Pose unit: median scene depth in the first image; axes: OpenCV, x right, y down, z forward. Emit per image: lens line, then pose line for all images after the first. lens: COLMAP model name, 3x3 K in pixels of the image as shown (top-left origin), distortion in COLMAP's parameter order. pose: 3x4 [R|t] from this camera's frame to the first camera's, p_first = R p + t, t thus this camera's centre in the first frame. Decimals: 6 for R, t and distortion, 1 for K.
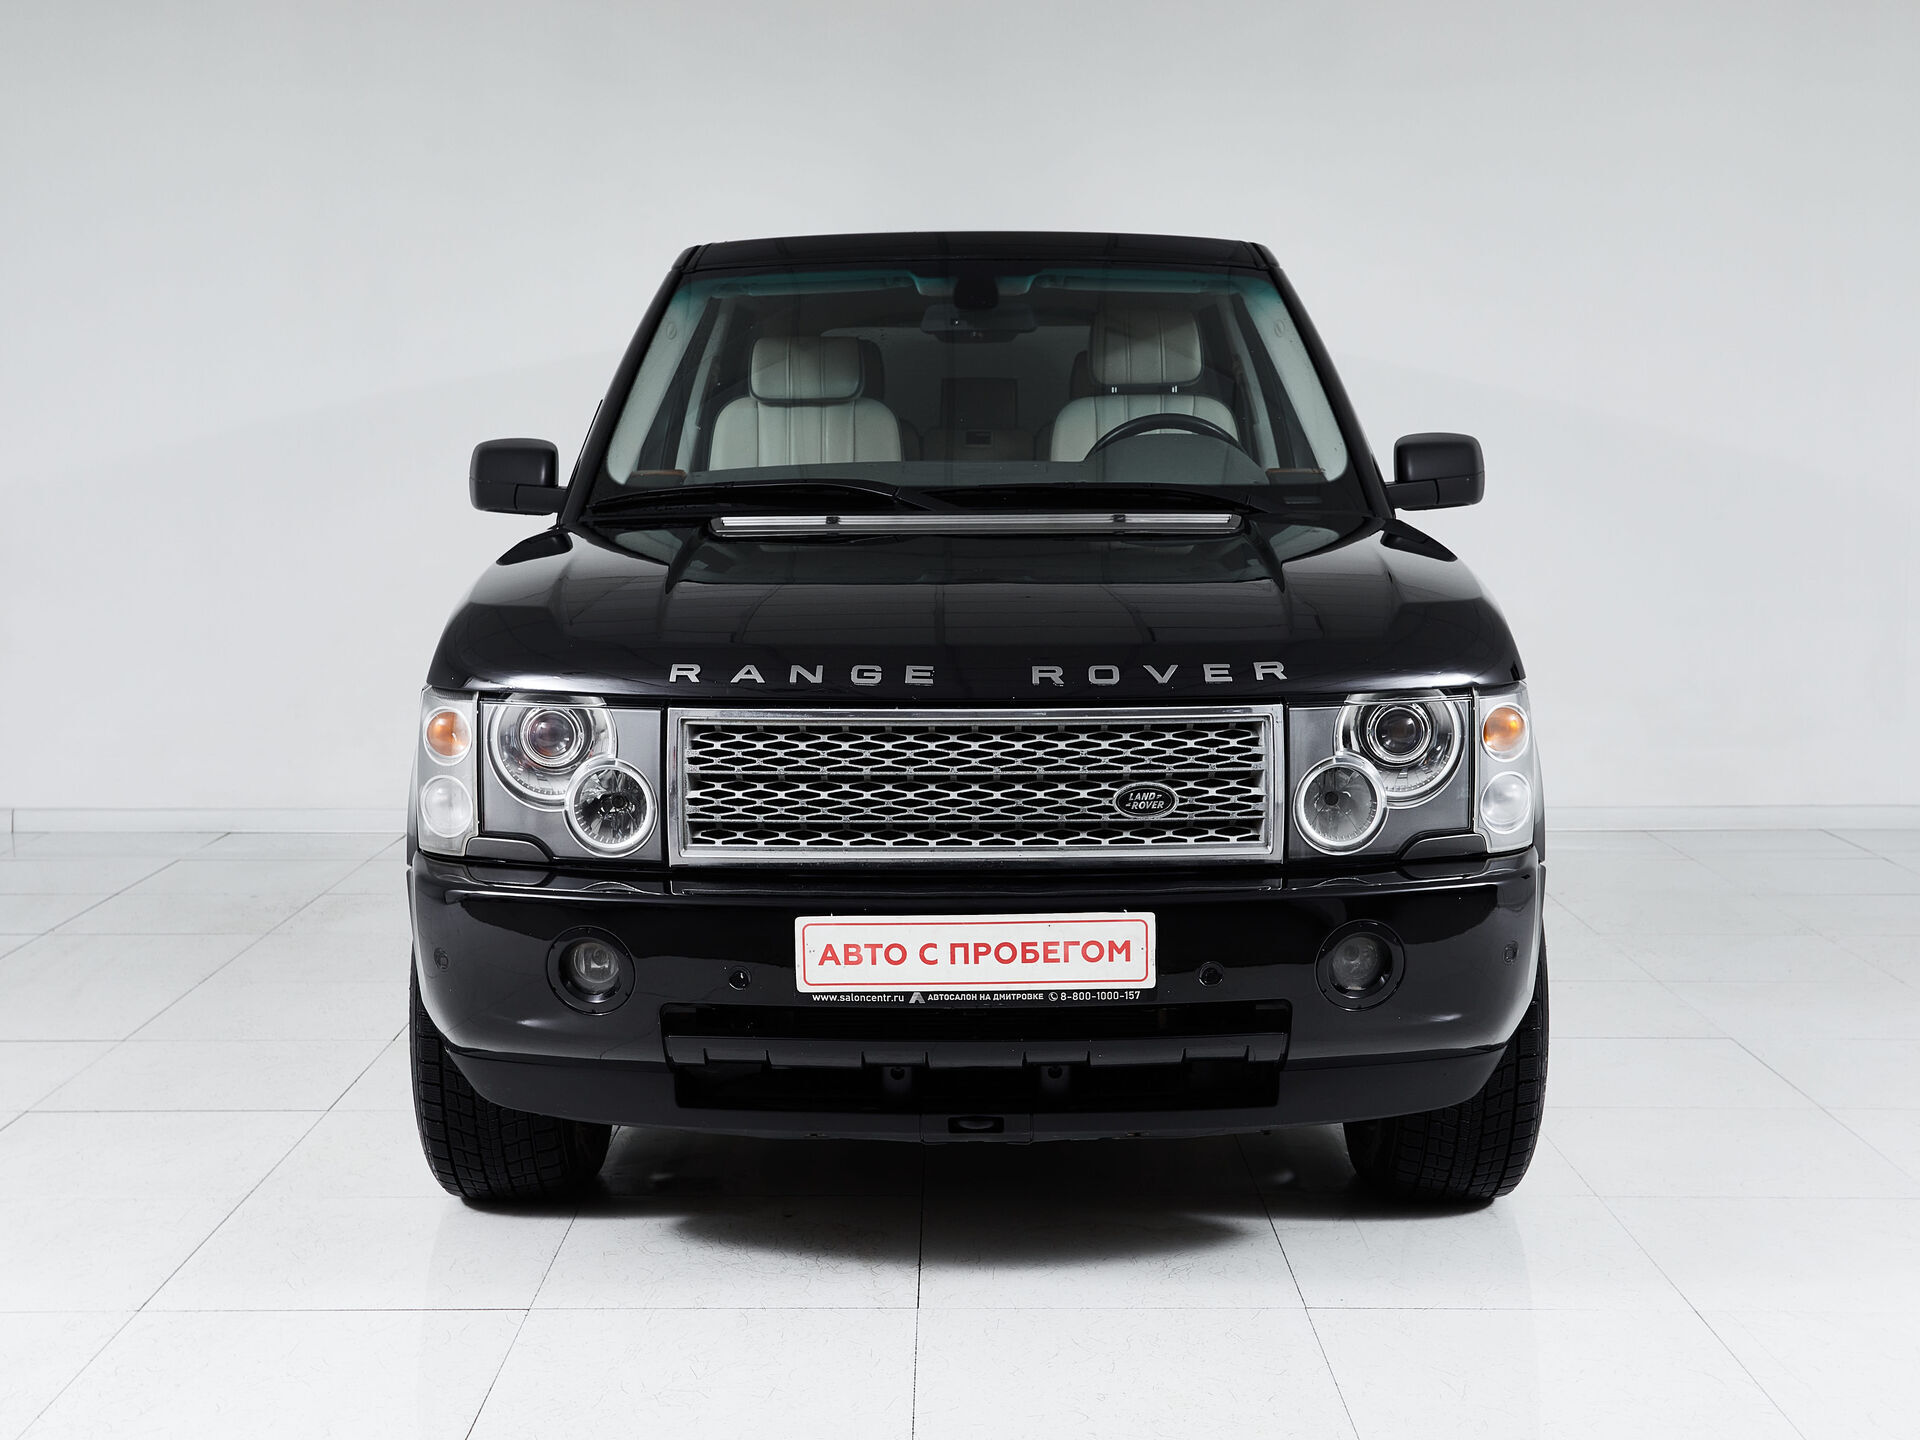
lens RADIAL K [[2621.8, 0, 967.4], [0, 2621.8, 724.4], [0, 0, 1]] dist [0.032272, 0.000000]
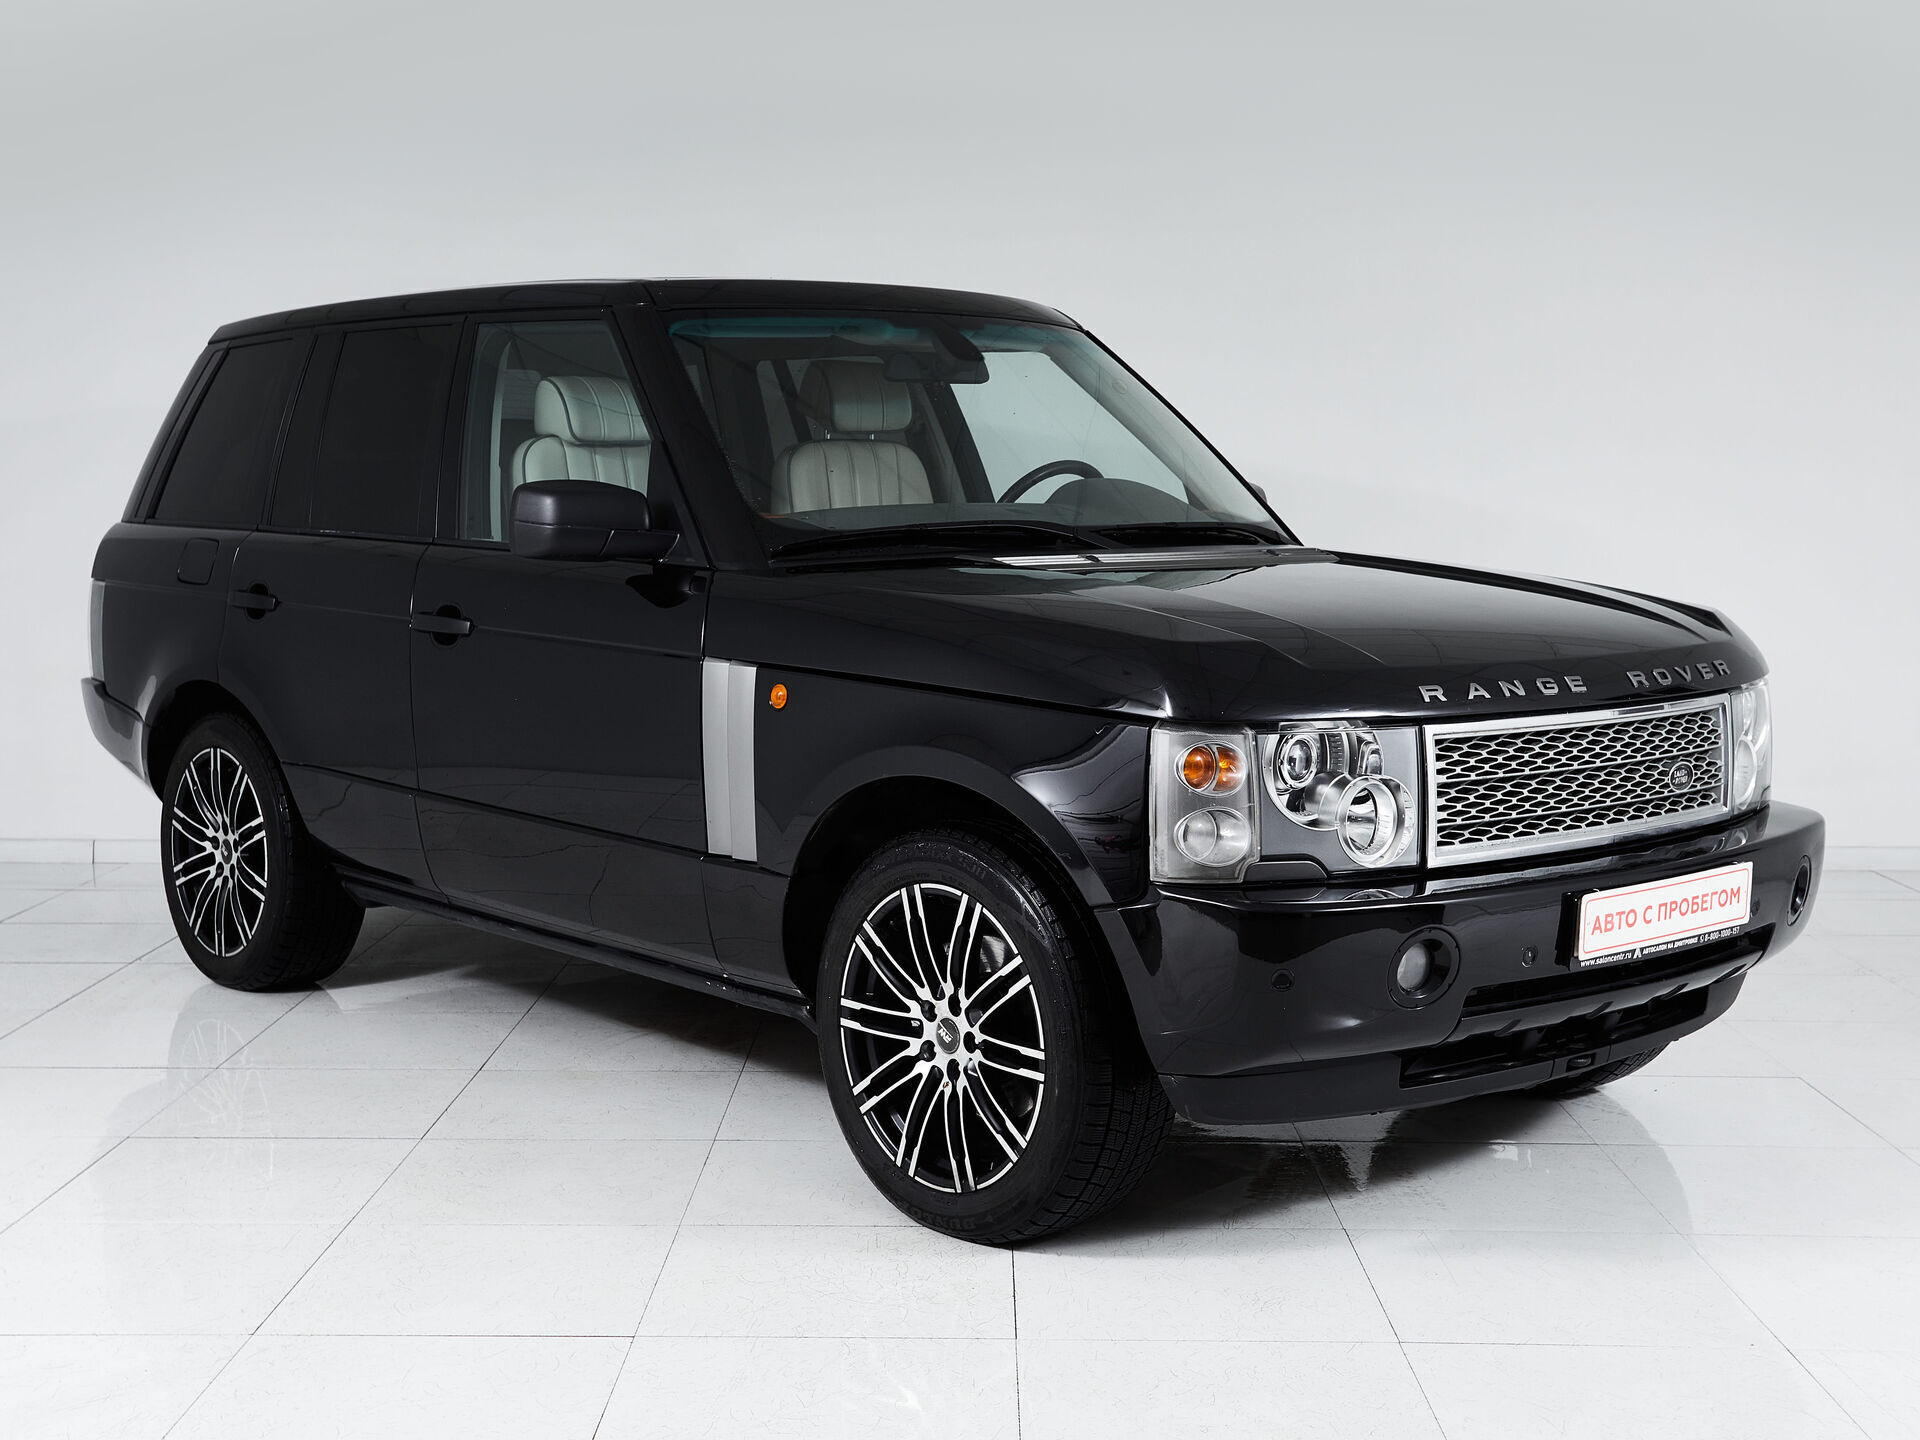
lens RADIAL K [[2621.8, 0, 964.1], [0, 2621.8, 713.6], [0, 0, 1]] dist [0.032272, 0.000000]
pose [[0.728141, -0.057413, 0.683018, -1.014345], [0.069653, 0.997525, 0.009595, -0.035684], [-0.681879, 0.040587, 0.730338, 0.322328]]
